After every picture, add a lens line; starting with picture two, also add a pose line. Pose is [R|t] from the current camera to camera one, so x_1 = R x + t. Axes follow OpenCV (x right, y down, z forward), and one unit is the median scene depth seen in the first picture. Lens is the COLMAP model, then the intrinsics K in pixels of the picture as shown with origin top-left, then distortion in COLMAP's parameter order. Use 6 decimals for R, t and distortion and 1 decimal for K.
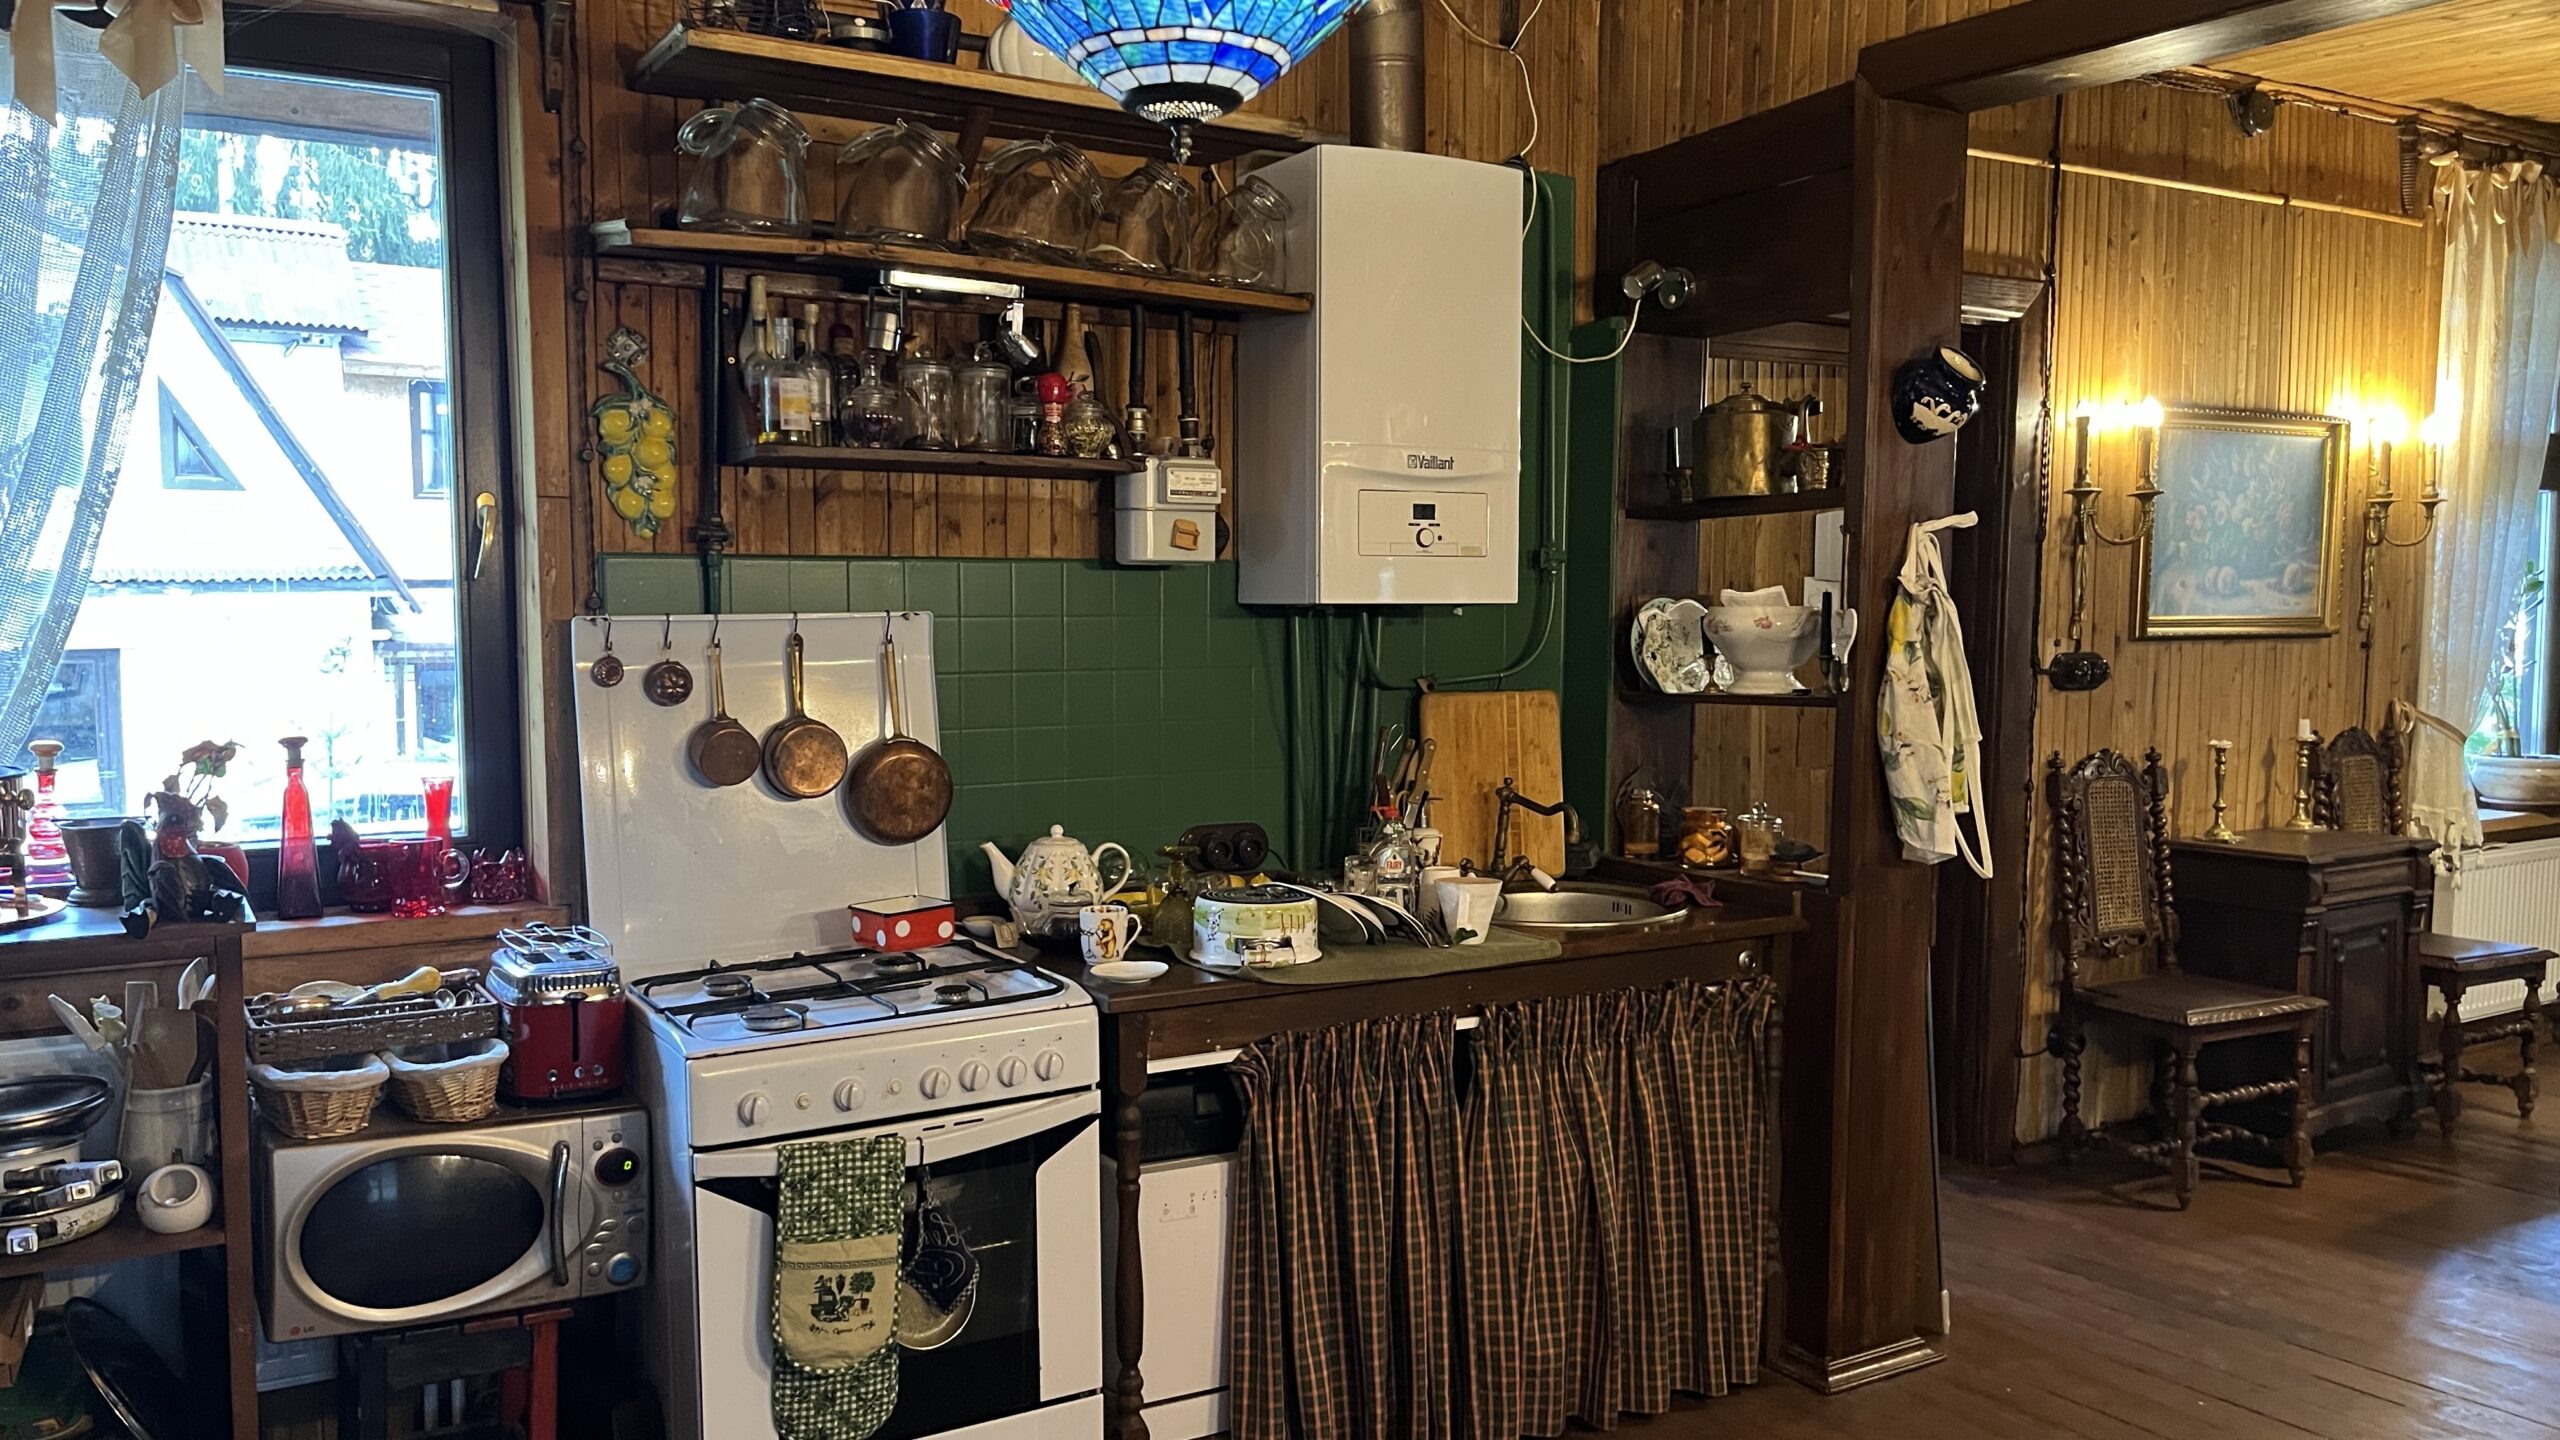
lens RADIAL K [[1953.3, 0, 1284.7], [0, 1953.3, 731.5], [0, 0, 1]] dist [0.087616, -0.113959]
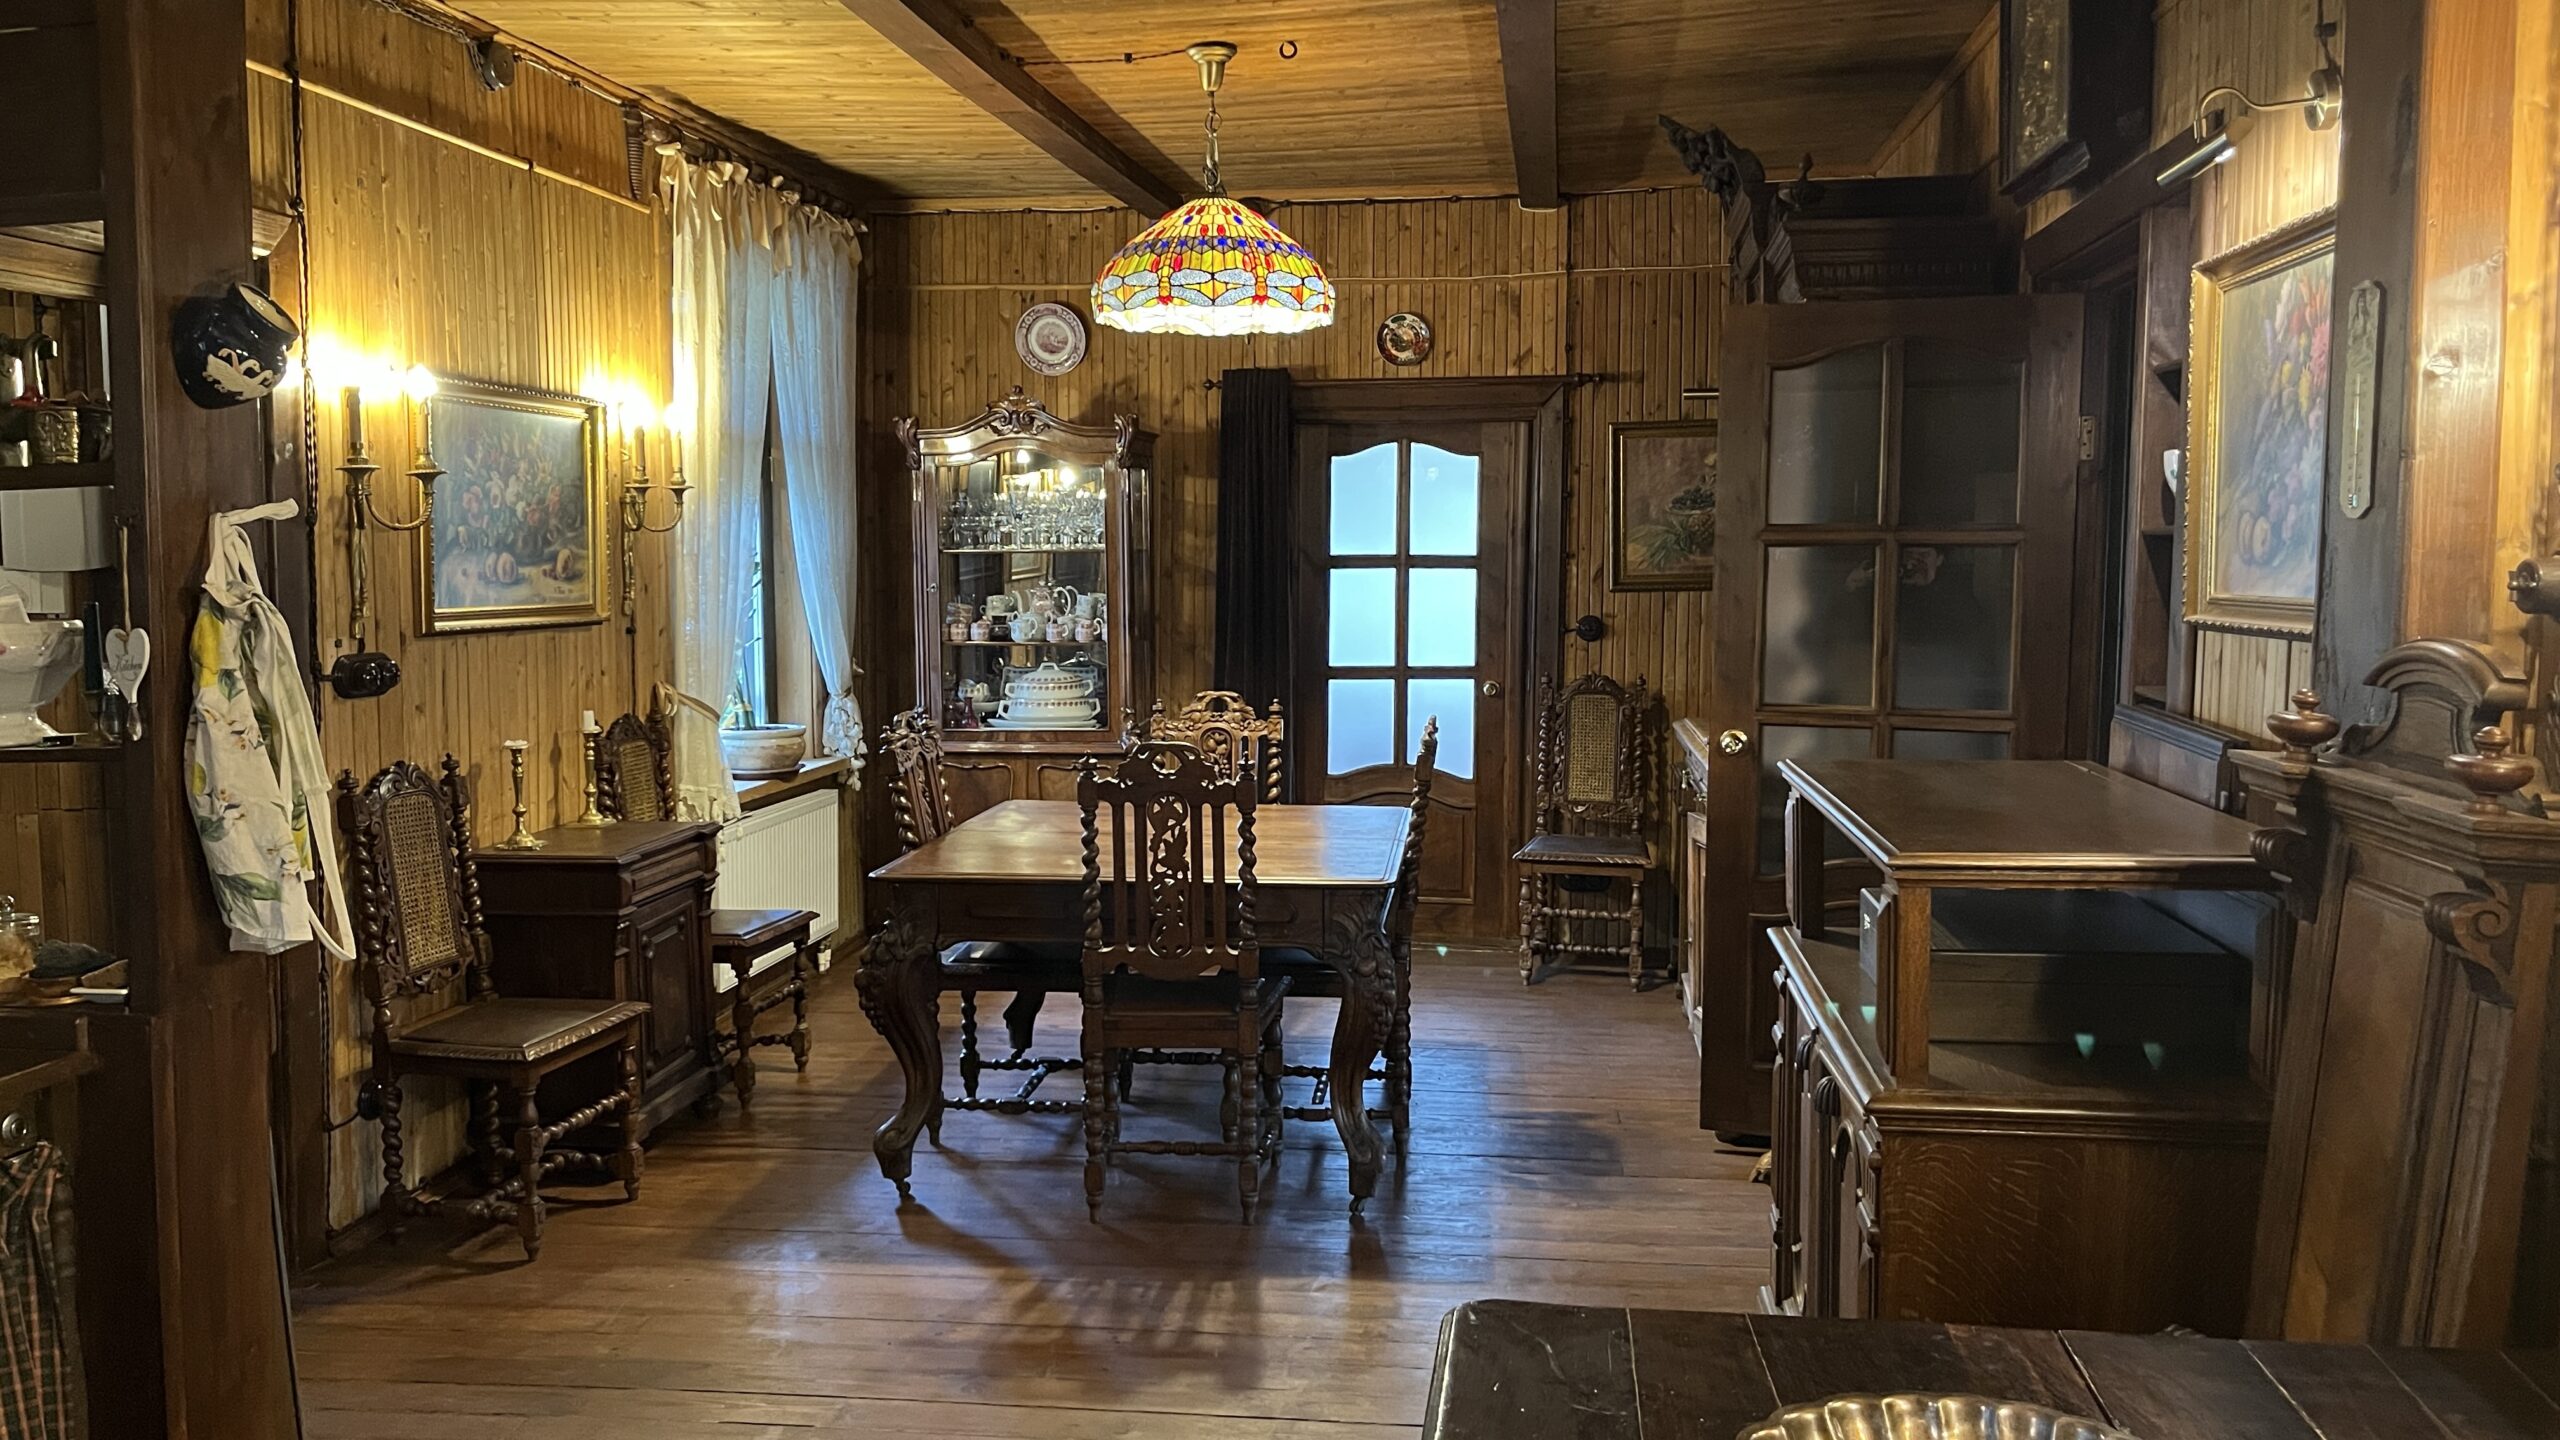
lens RADIAL K [[1953.3, 0, 1284.7], [0, 1953.3, 731.5], [0, 0, 1]] dist [0.087616, -0.113959]
pose [[0.642131, -0.067886, 0.763583, -0.004728], [0.052541, 0.997626, 0.044509, -0.022741], [-0.764792, 0.011539, 0.644174, 0.127138]]
